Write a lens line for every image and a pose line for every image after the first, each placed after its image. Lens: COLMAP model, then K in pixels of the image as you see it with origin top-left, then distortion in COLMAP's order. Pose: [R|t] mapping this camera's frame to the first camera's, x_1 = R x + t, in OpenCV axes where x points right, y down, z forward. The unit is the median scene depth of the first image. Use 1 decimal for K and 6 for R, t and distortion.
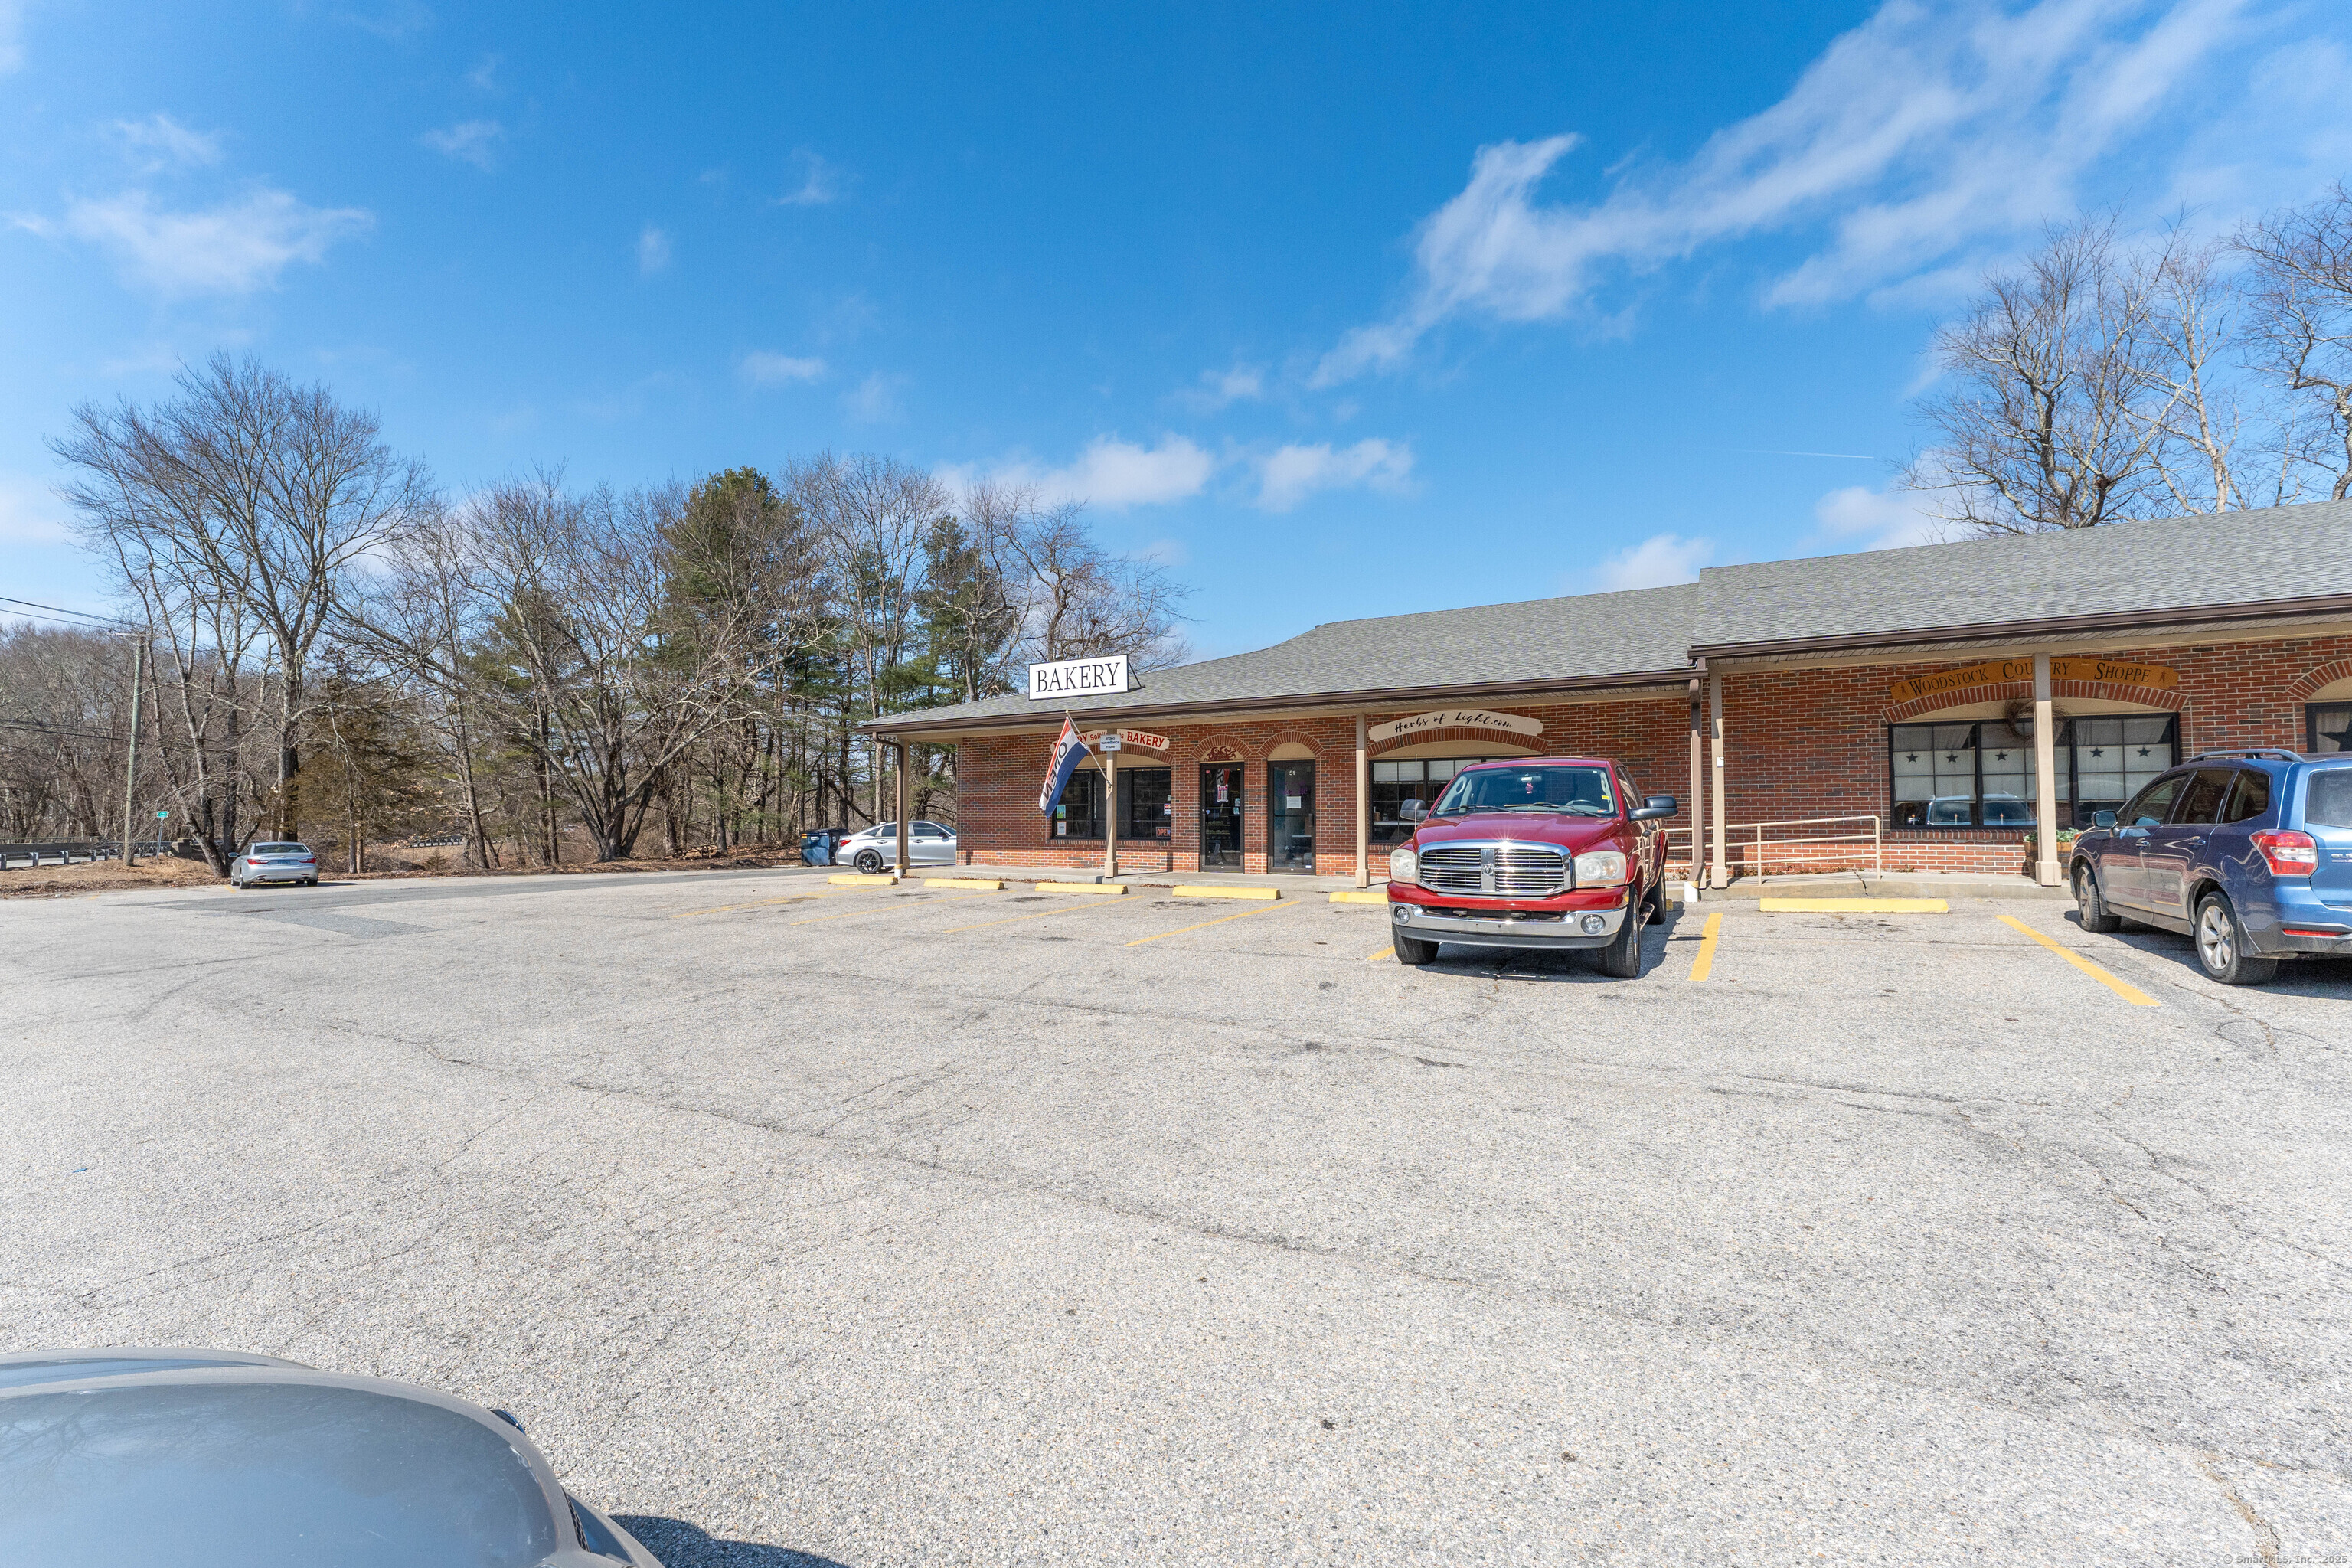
lens RADIAL K [[969.5, 0, 1173.1], [0, 969.5, 785.9], [0, 0, 1]] dist [-0.007358, 0.000667]
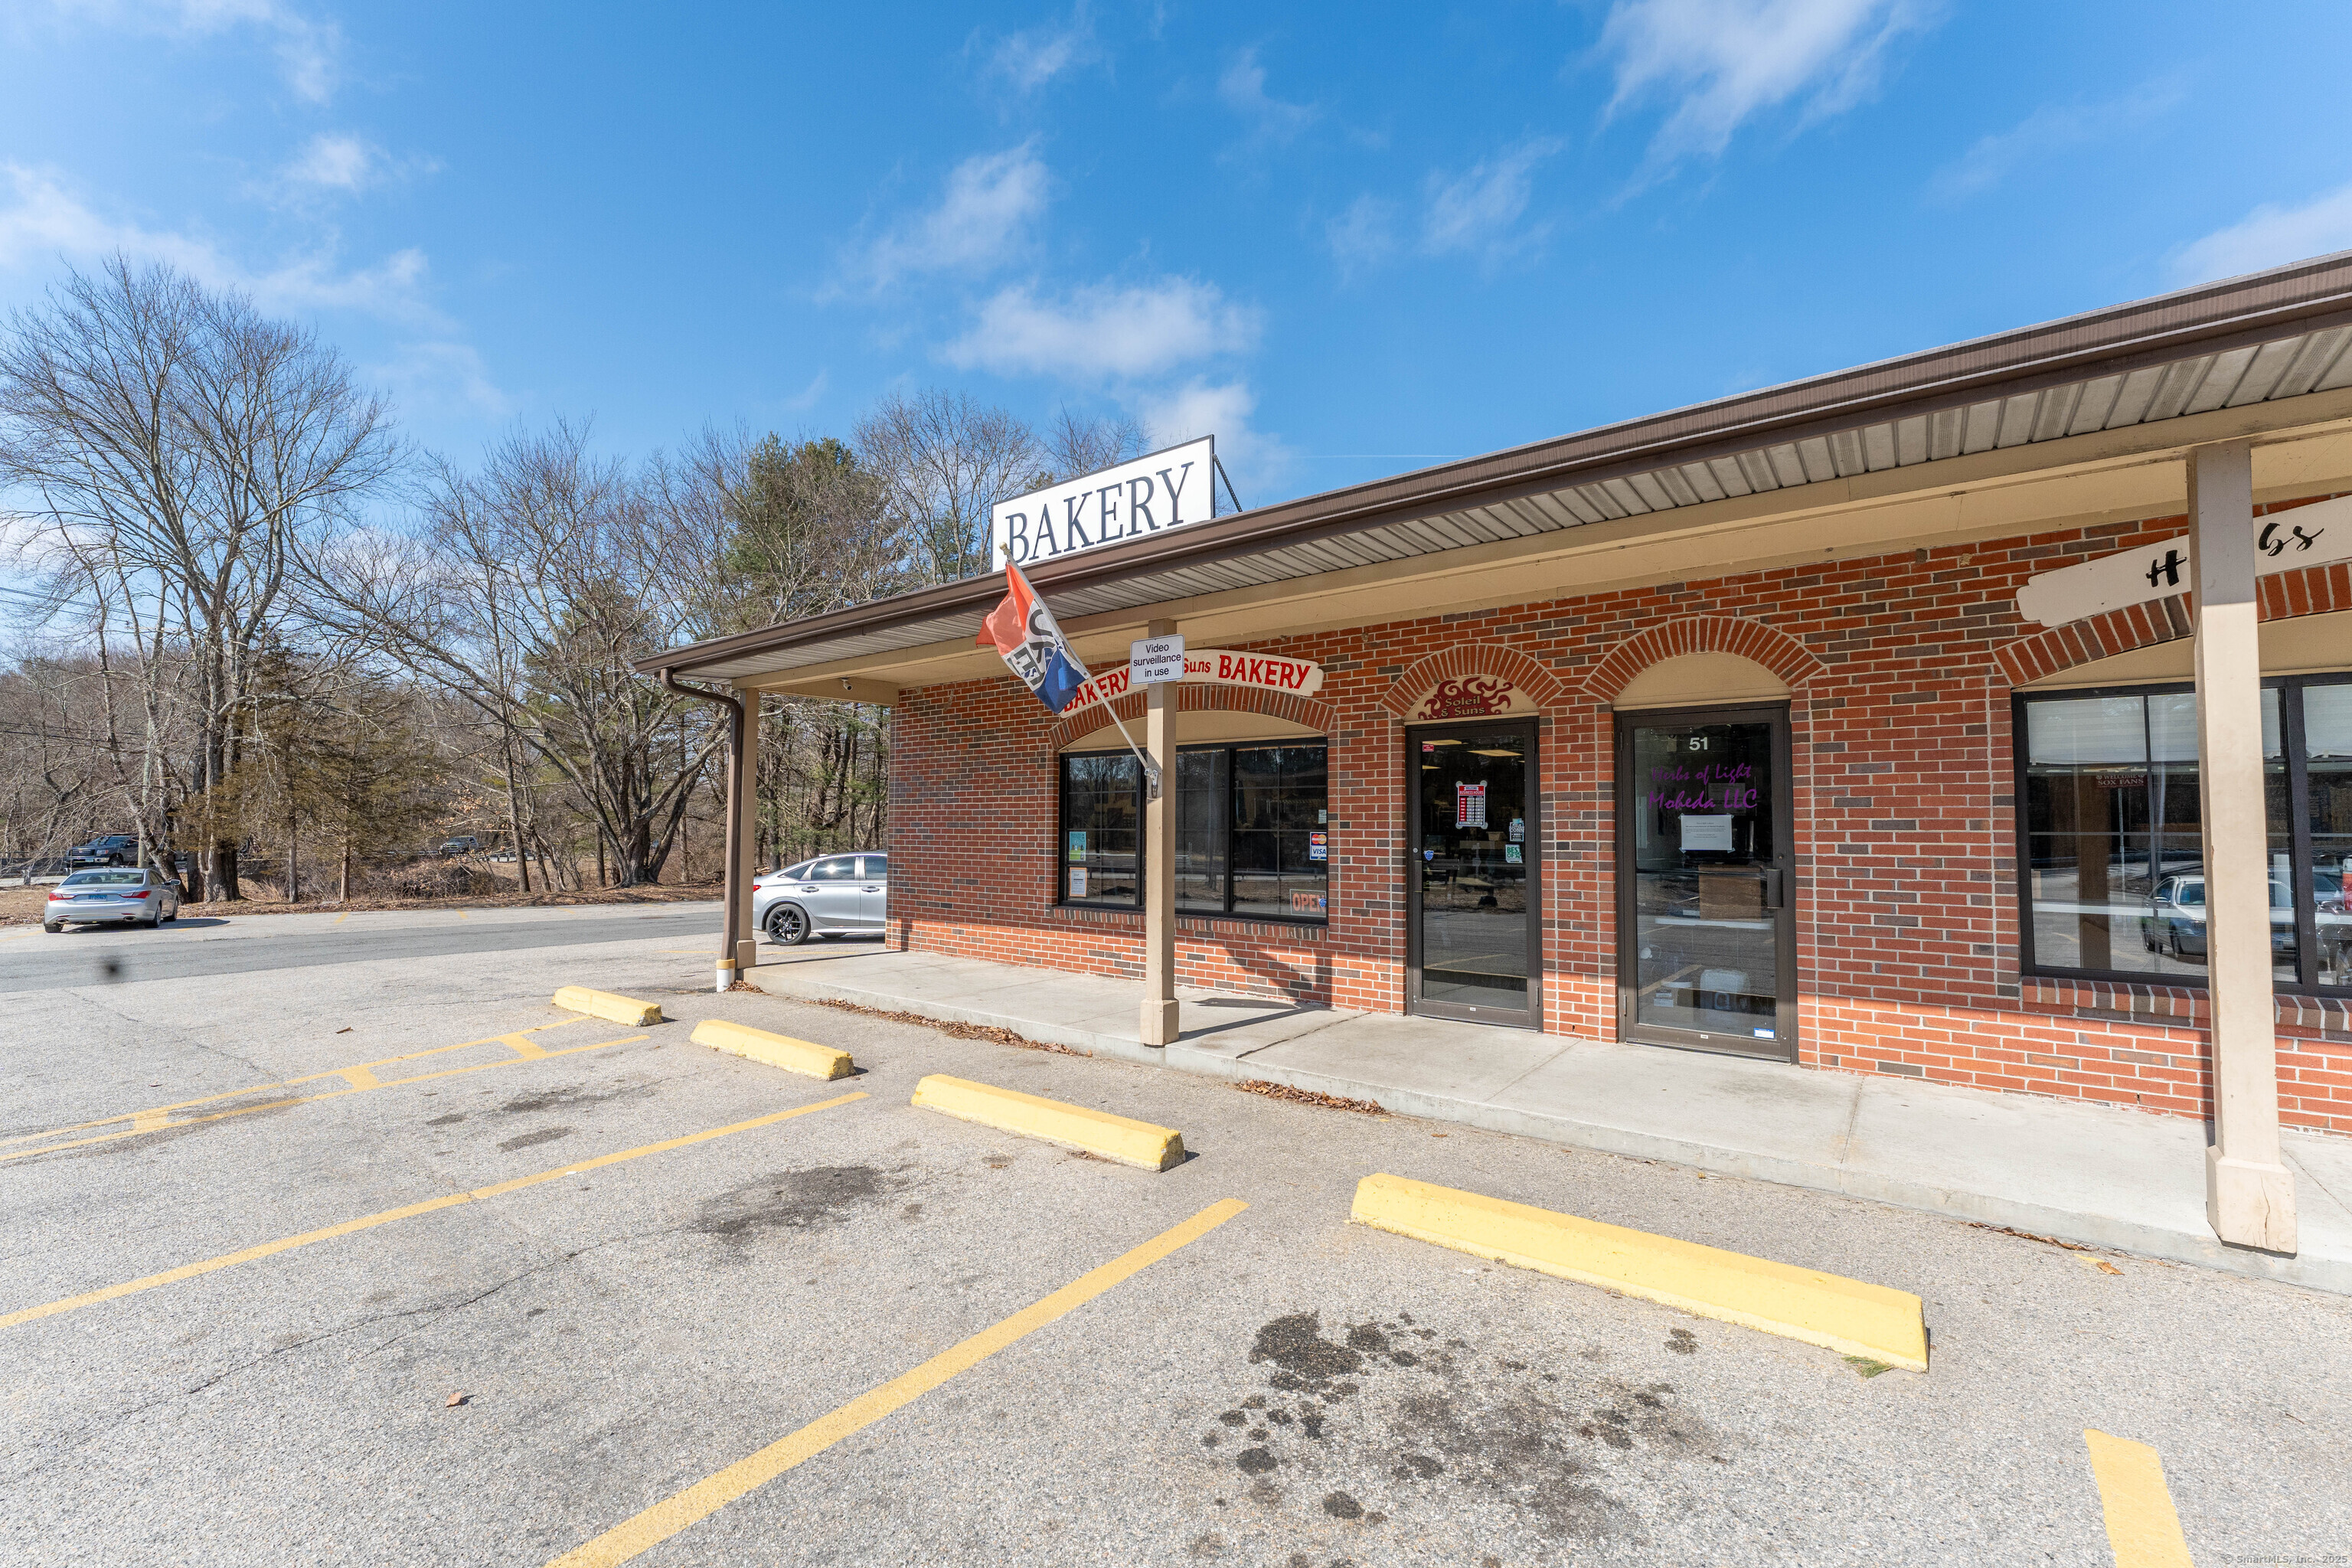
lens RADIAL K [[971.9, 0, 1169.9], [0, 971.9, 785.0], [0, 0, 1]] dist [-0.005784, -0.000027]
pose [[0.989472, -0.001310, -0.144722, -0.008649], [-0.000821, 0.999892, -0.014662, 0.005662], [0.144725, 0.014627, 0.989364, 0.617363]]
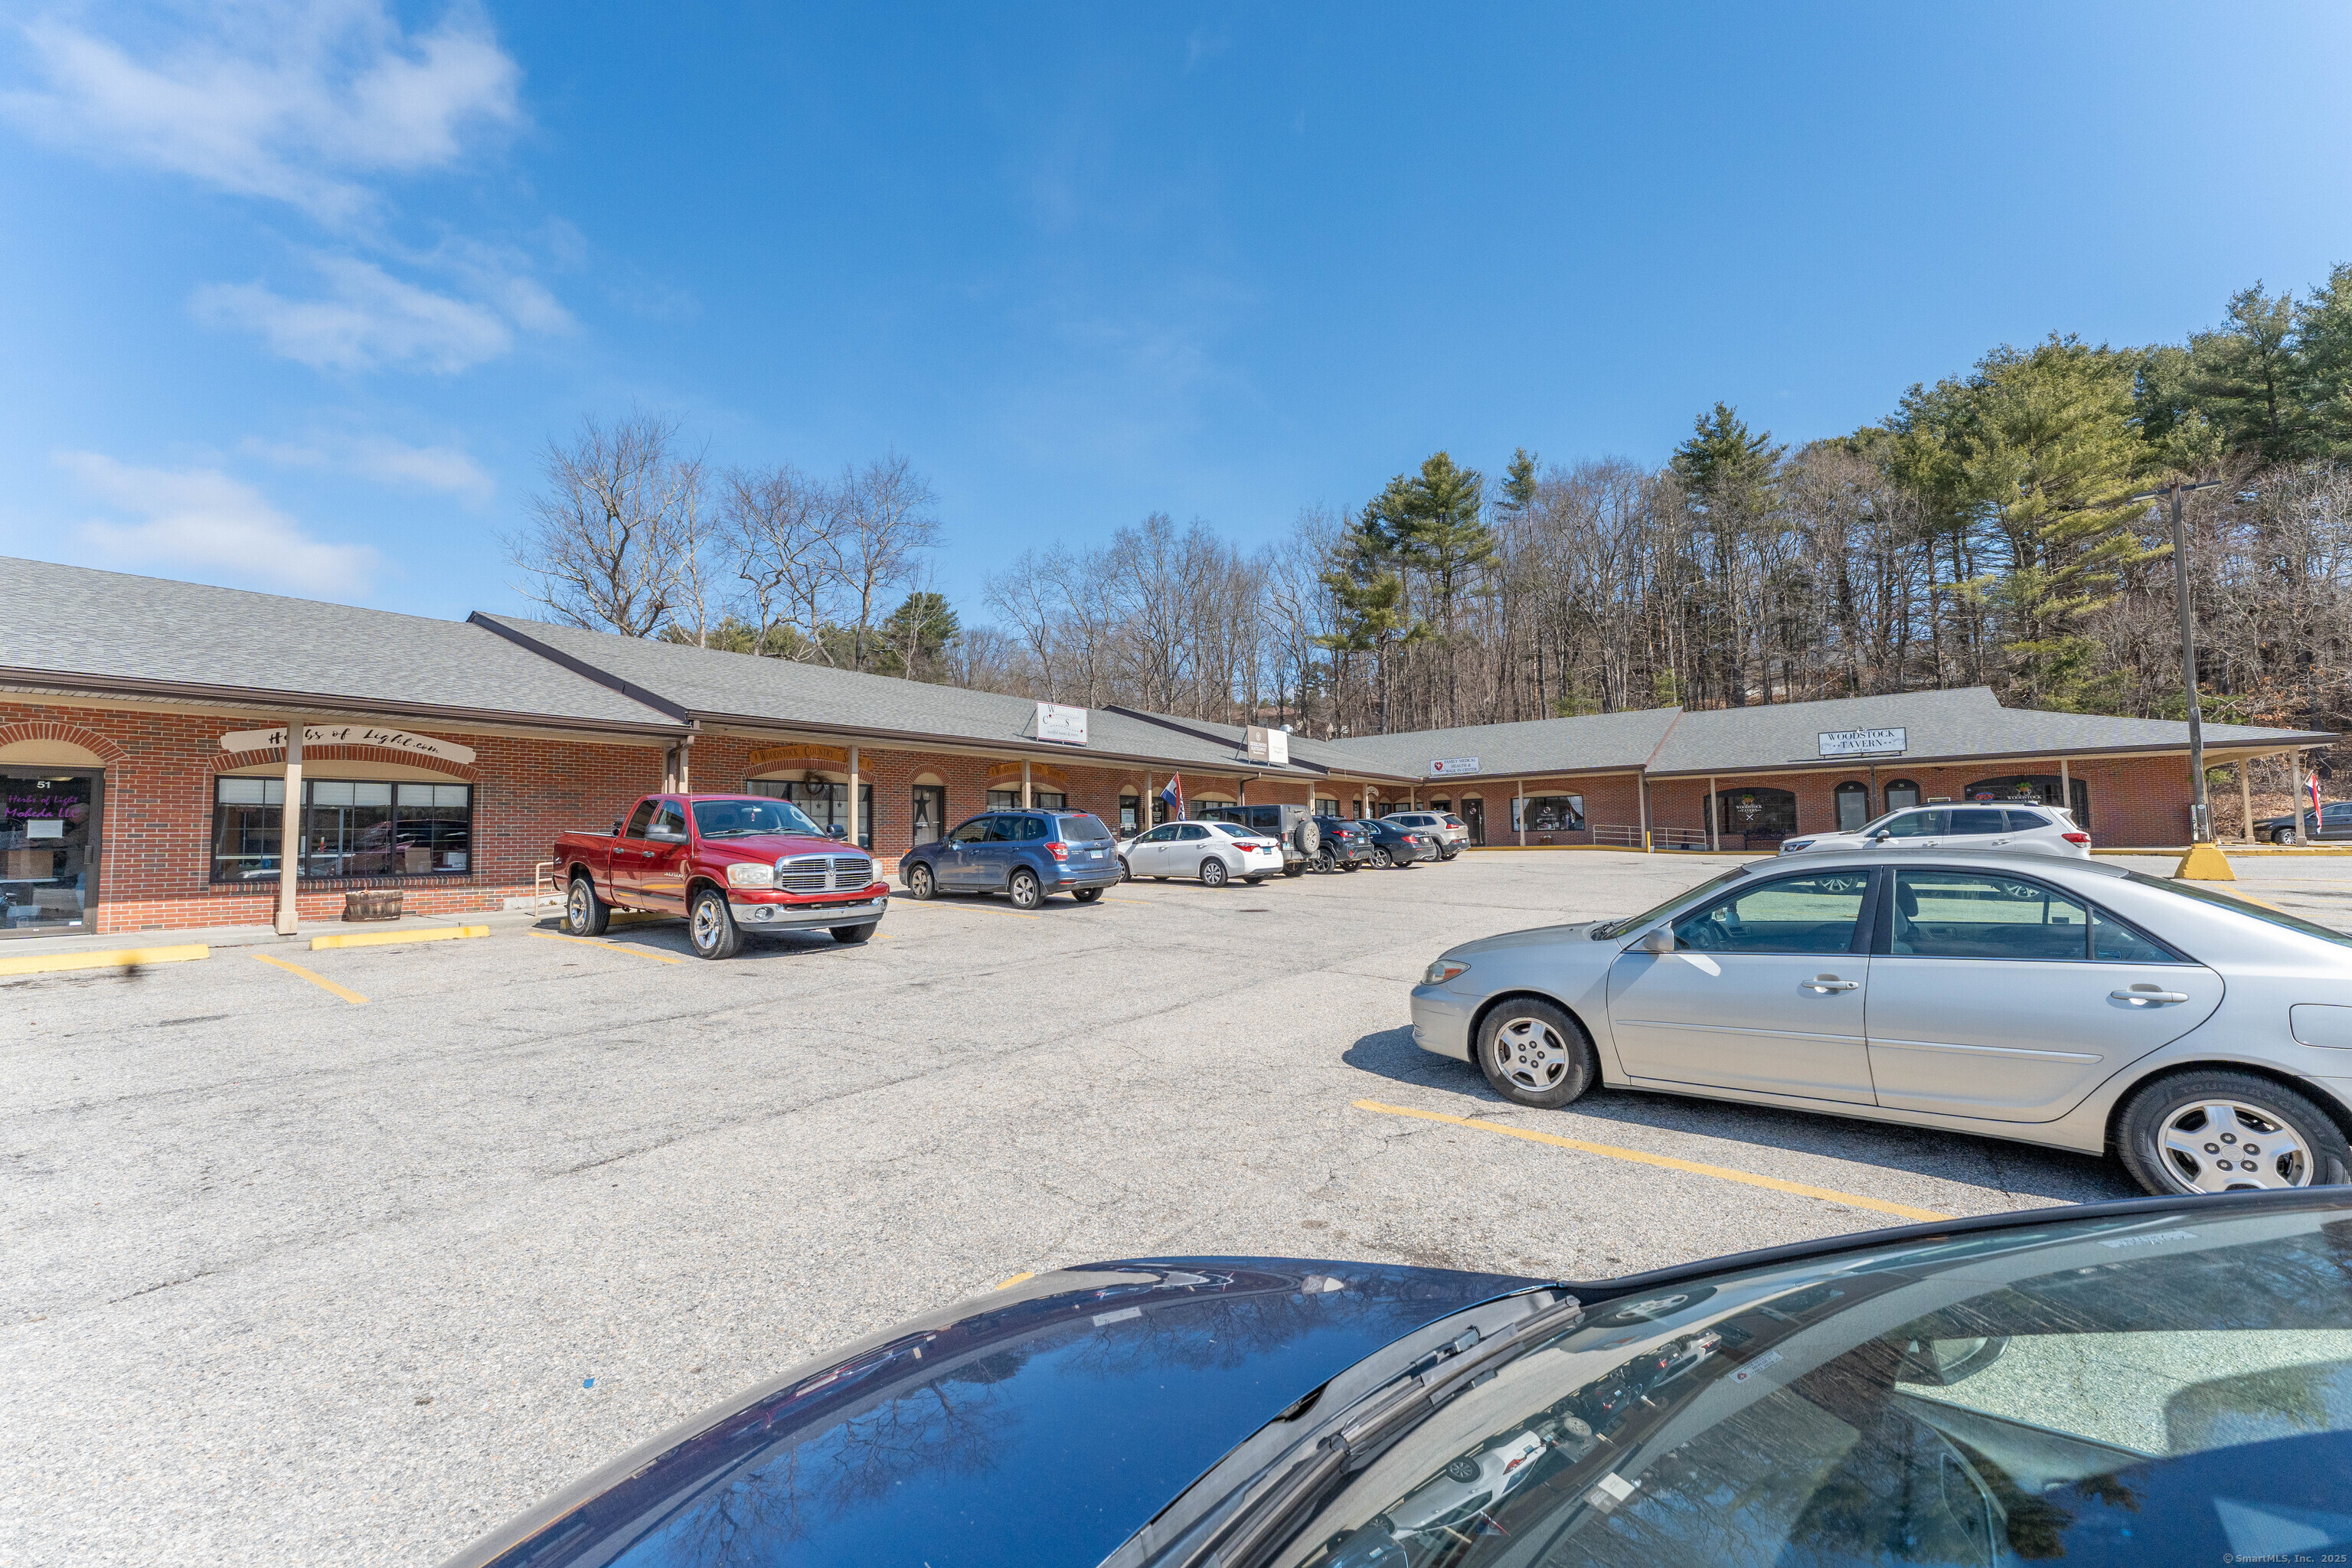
lens RADIAL K [[940.3, 0, 1176.0], [0, 940.3, 784.0], [0, 0, 1]] dist [0.000313, 0.000093]
pose [[0.120027, 0.061834, 0.990843, -0.408940], [-0.014509, 0.998061, -0.060527, 0.013489], [-0.992665, -0.007112, 0.120691, 0.141273]]
